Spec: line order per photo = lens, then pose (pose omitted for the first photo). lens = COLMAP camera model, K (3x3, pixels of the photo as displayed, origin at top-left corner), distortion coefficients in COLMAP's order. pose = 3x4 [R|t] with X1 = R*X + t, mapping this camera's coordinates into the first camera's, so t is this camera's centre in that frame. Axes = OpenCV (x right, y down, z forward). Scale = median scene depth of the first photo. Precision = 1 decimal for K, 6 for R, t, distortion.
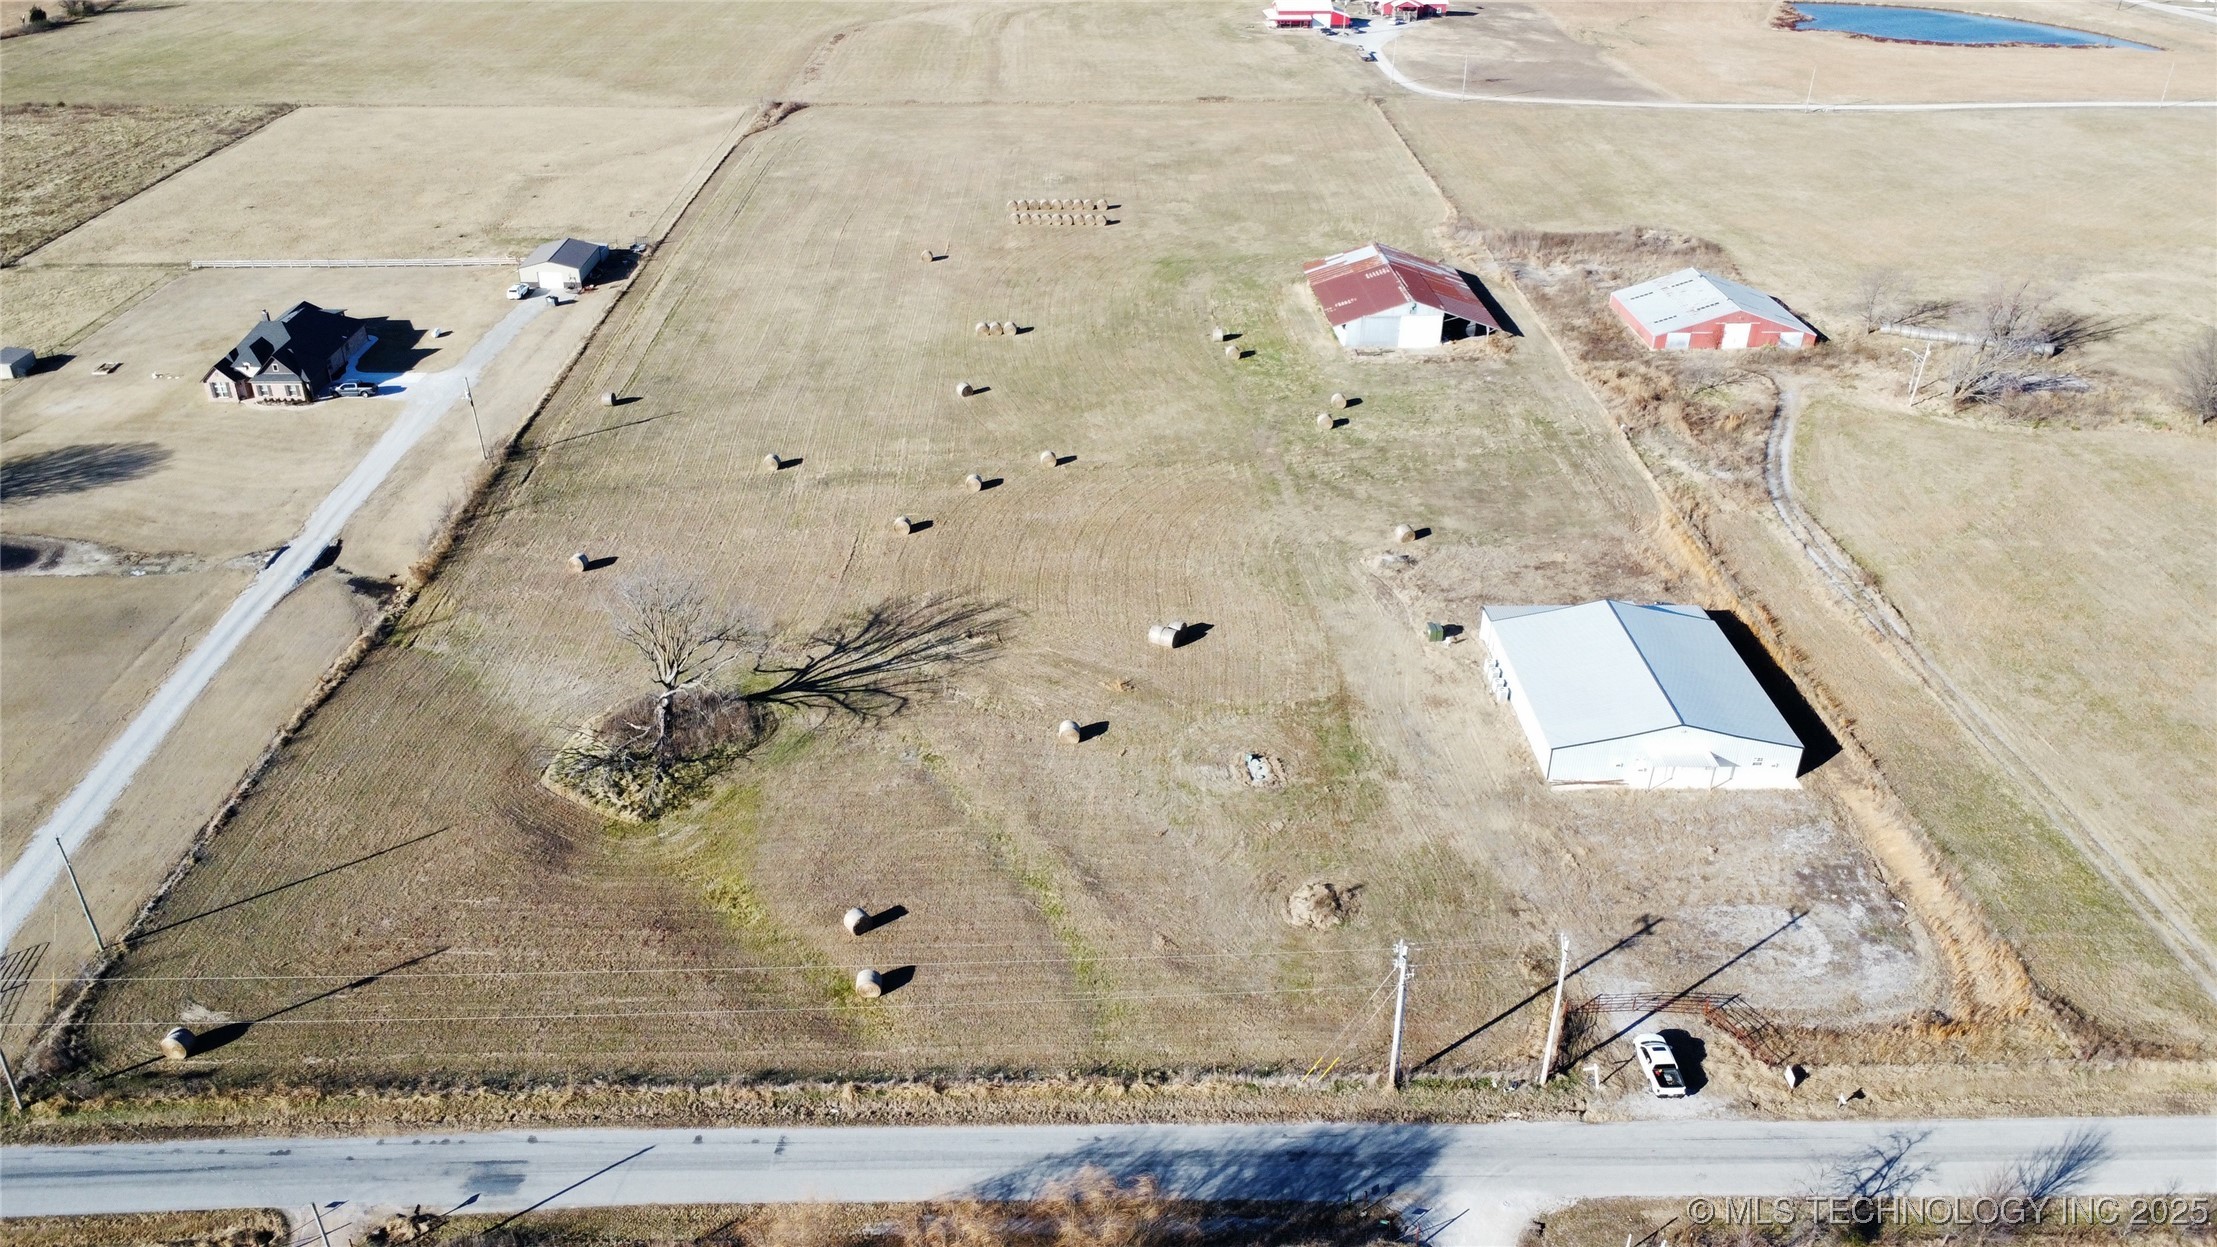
lens RADIAL K [[1642.2, 0, 1108.5], [0, 1642.2, 623.5], [0, 0, 1]] dist [0.002603, -0.002753]
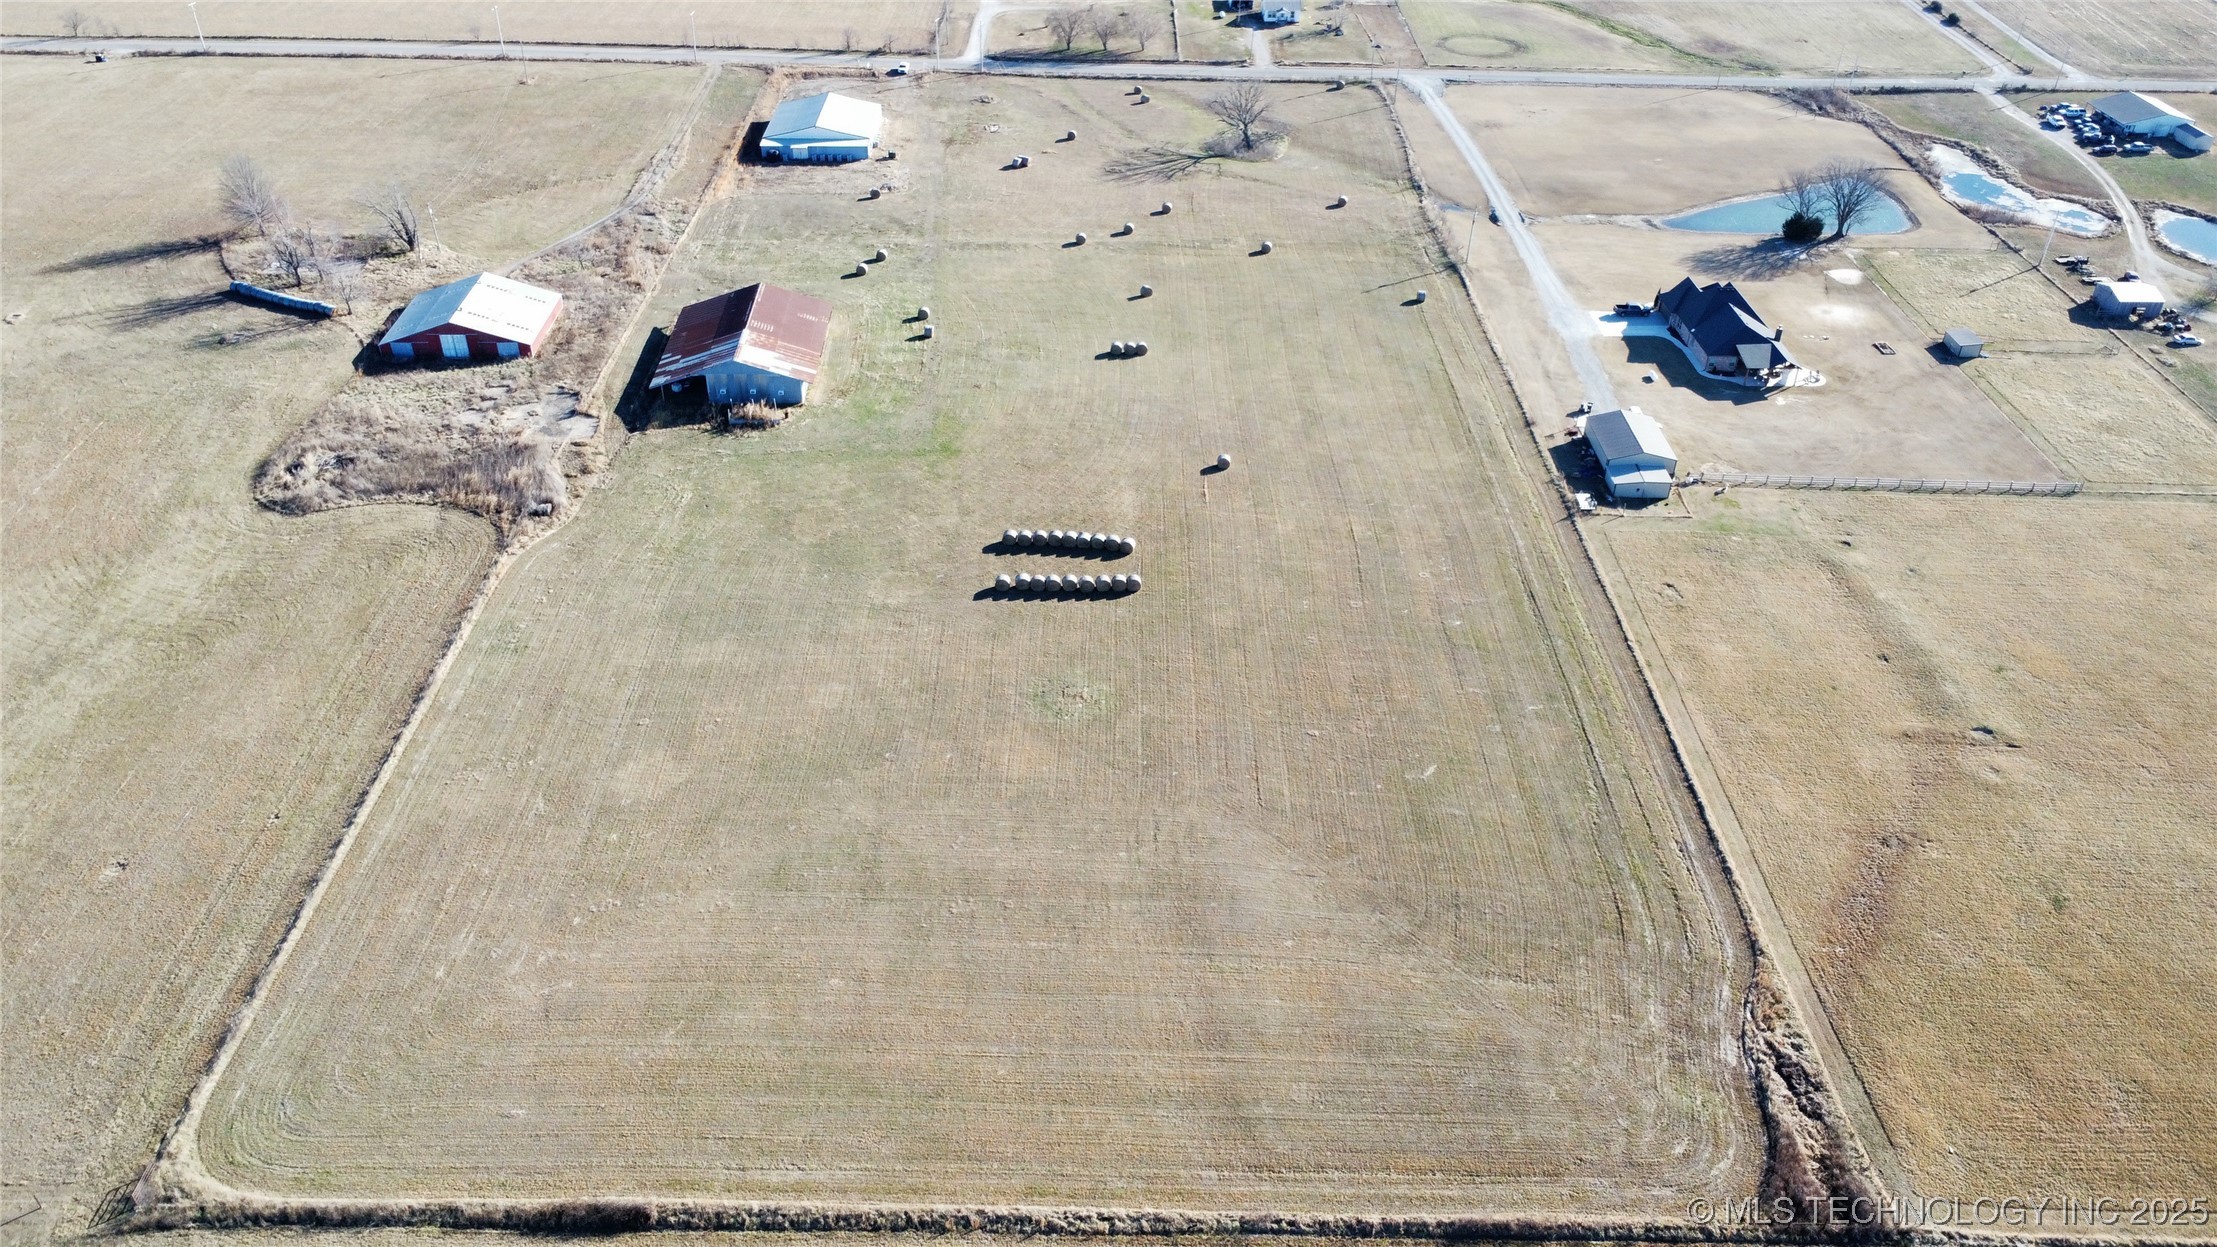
lens RADIAL K [[1642.2, 0, 1108.5], [0, 1642.2, 623.5], [0, 0, 1]] dist [0.002603, -0.002753]
pose [[-0.999625, -0.027128, 0.003699, -0.082131], [-0.008454, 0.434321, 0.900718, -1.408095], [-0.026042, 0.900349, -0.434388, 2.134529]]
